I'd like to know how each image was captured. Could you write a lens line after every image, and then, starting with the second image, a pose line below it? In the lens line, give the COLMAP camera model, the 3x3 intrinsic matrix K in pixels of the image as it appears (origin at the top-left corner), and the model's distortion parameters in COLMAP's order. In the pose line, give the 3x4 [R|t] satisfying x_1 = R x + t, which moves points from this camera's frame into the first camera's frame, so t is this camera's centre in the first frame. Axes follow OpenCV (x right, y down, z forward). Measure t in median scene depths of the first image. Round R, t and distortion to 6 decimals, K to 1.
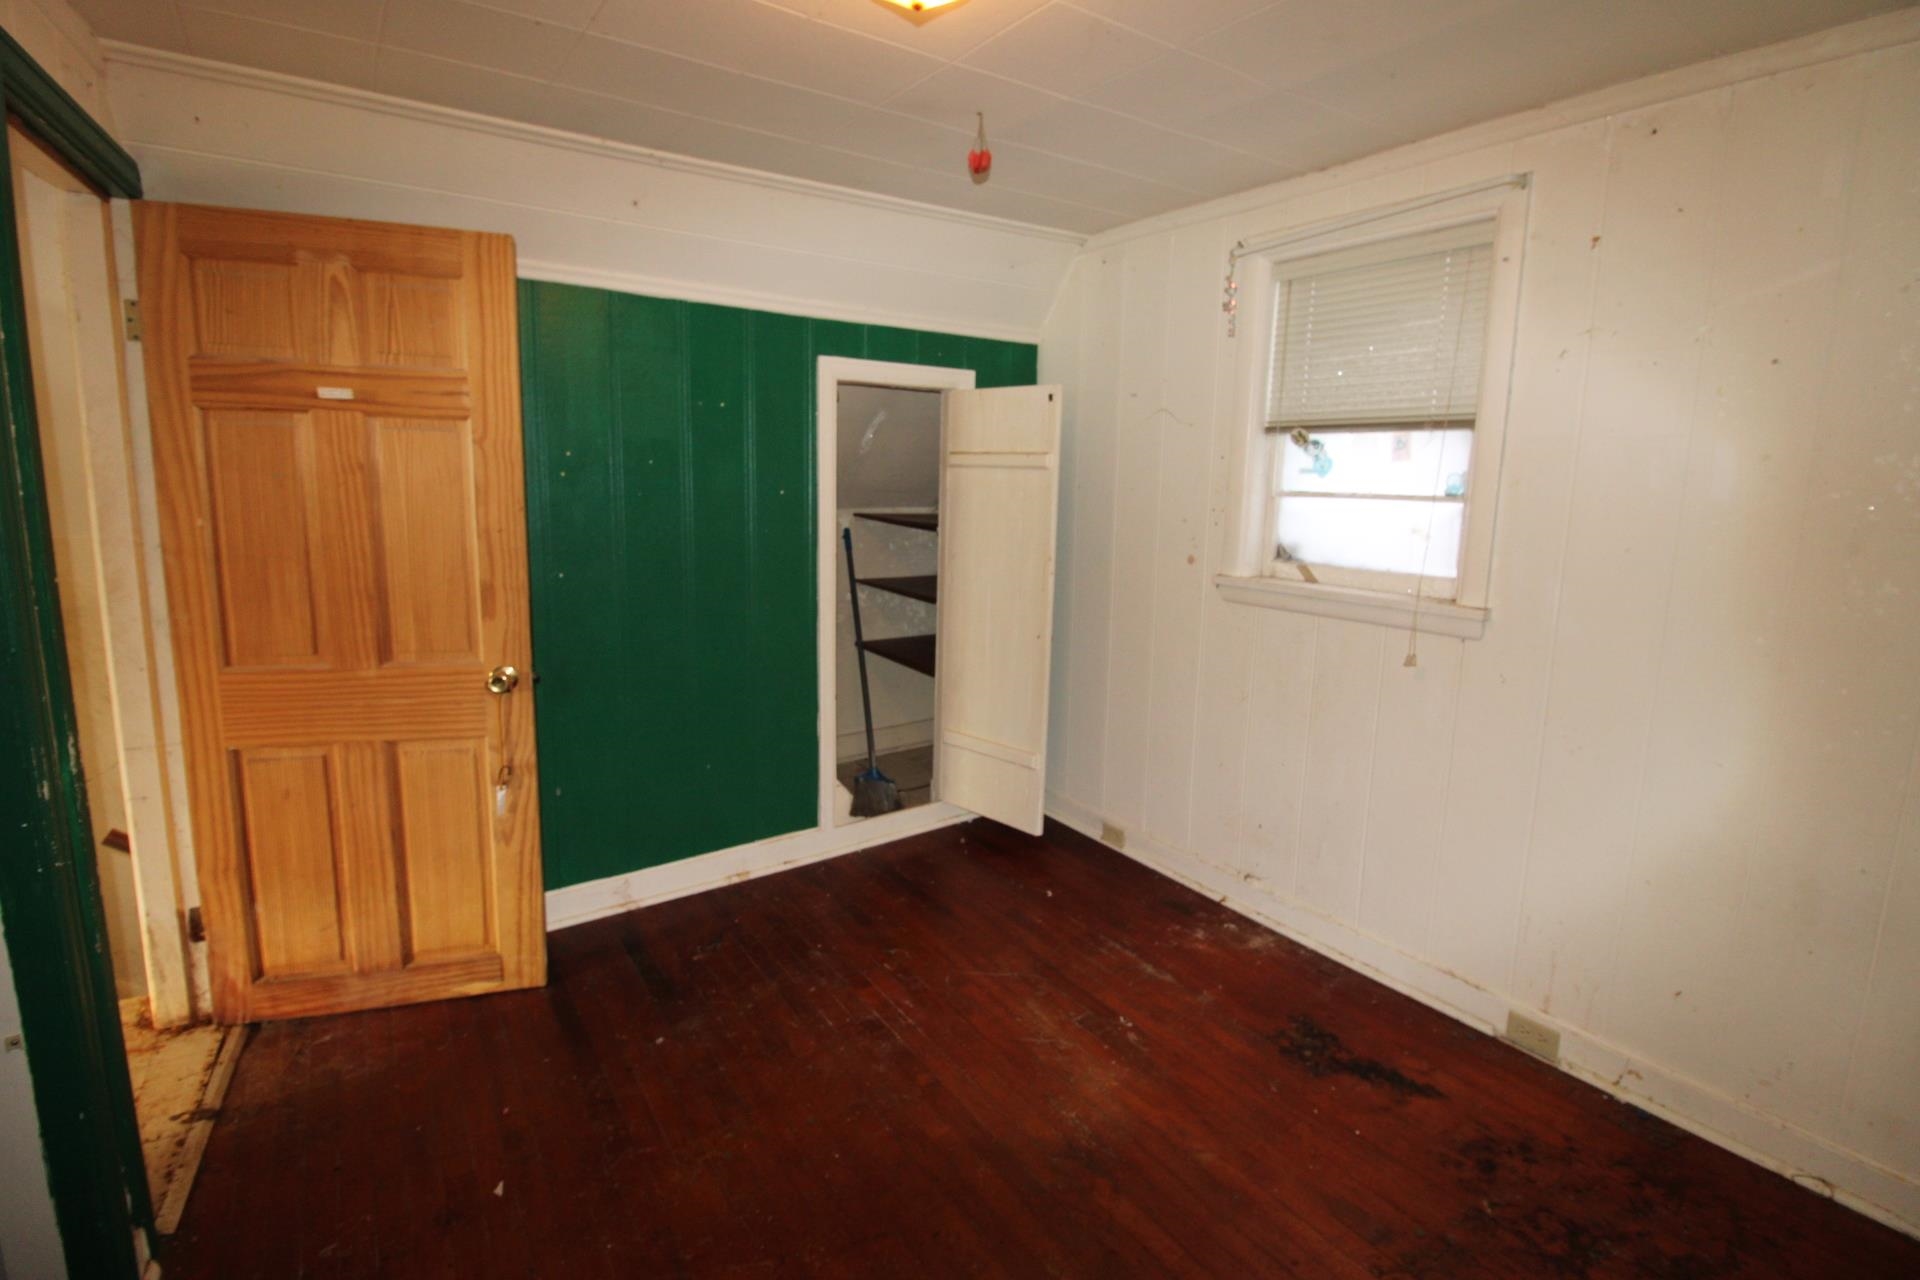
lens RADIAL K [[865.1, 0, 964.7], [0, 865.1, 623.2], [0, 0, 1]] dist [0.000387, -0.013651]
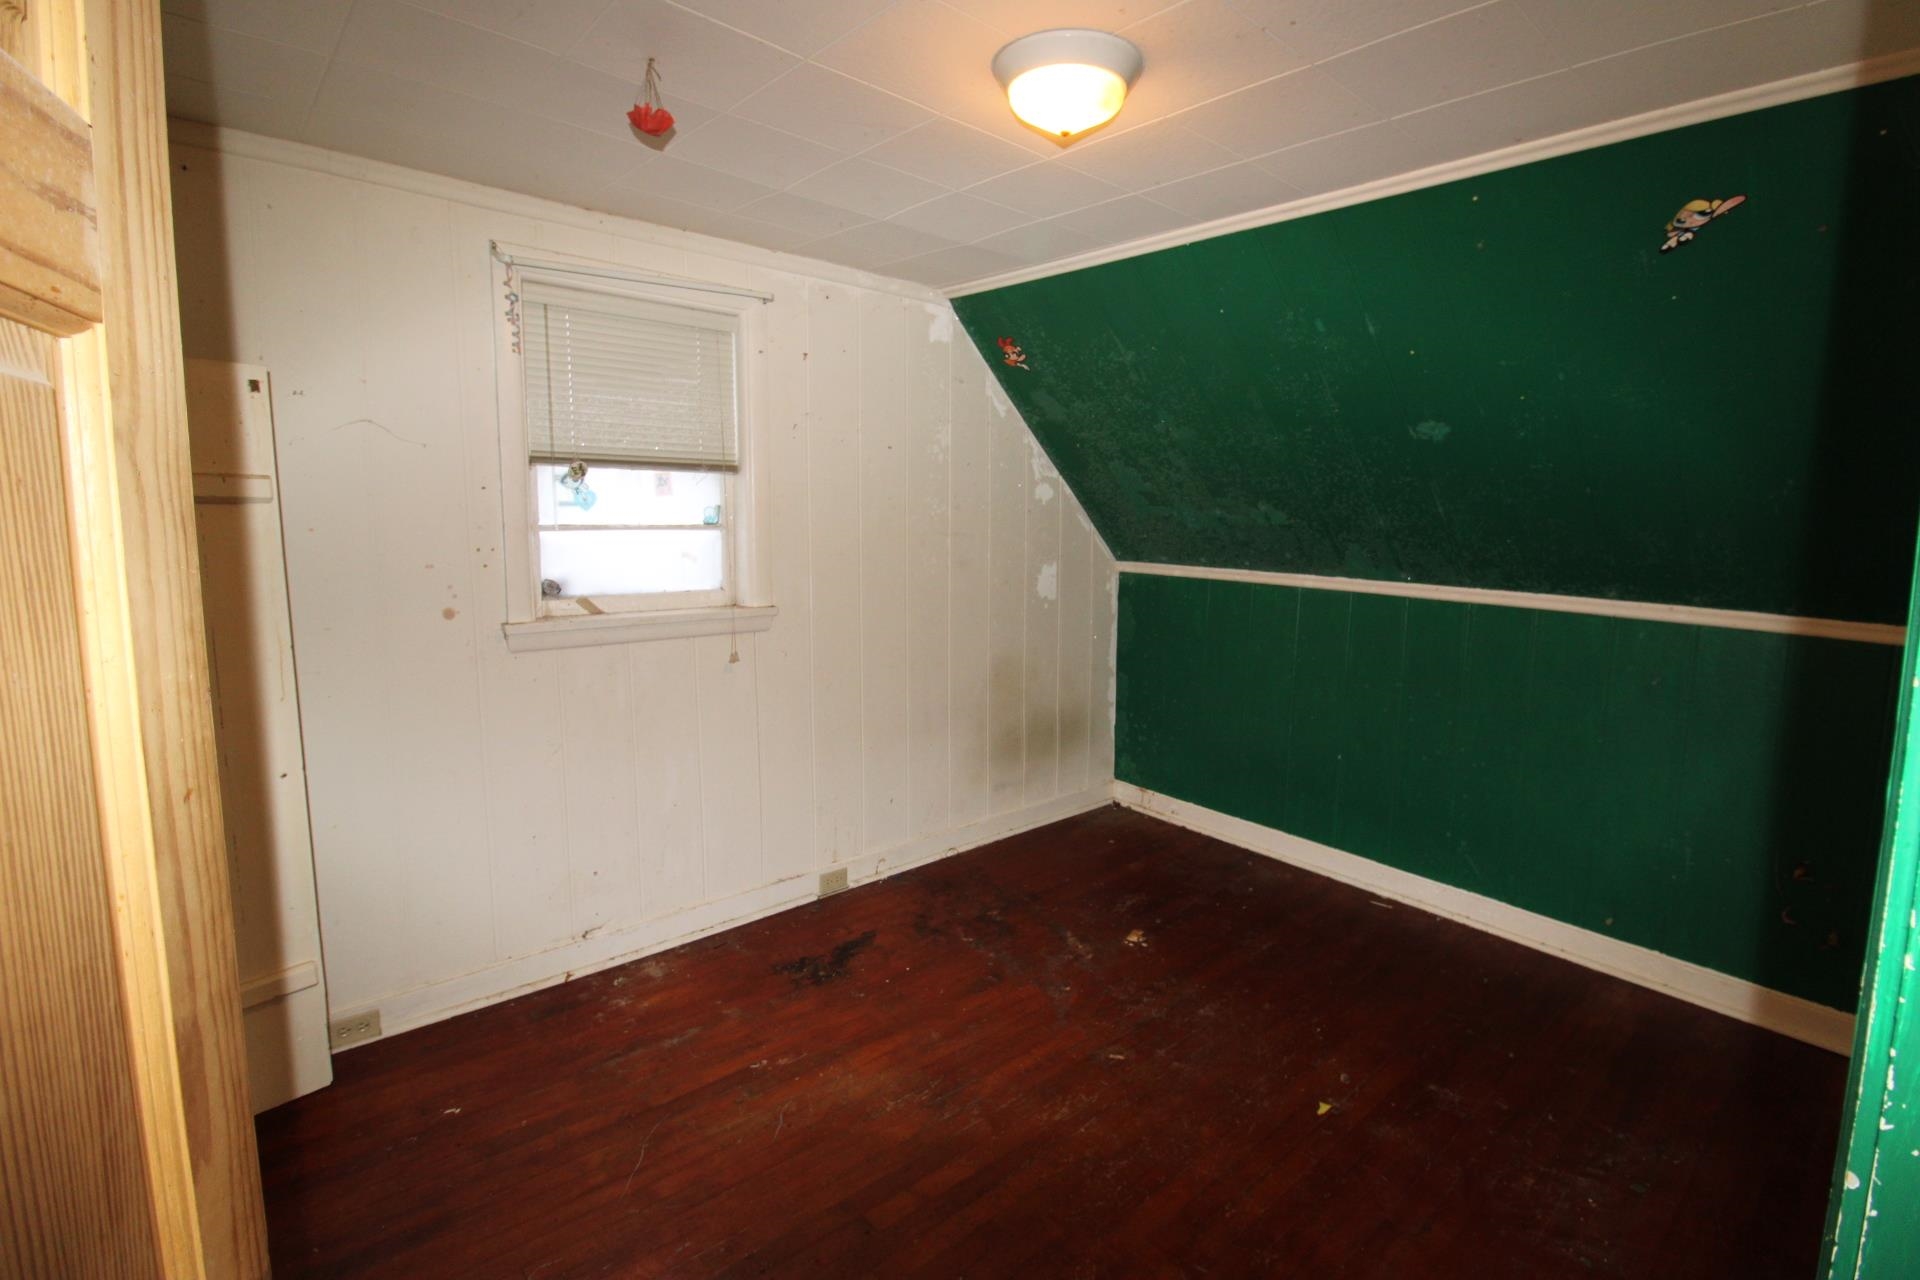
lens RADIAL K [[888.4, 0, 972.3], [0, 888.4, 624.9], [0, 0, 1]] dist [0.001354, -0.014970]
pose [[-0.101108, -0.146775, 0.983989, -0.717289], [0.152815, 0.975029, 0.161141, -0.146308], [-0.983069, 0.166661, -0.076154, 0.707340]]
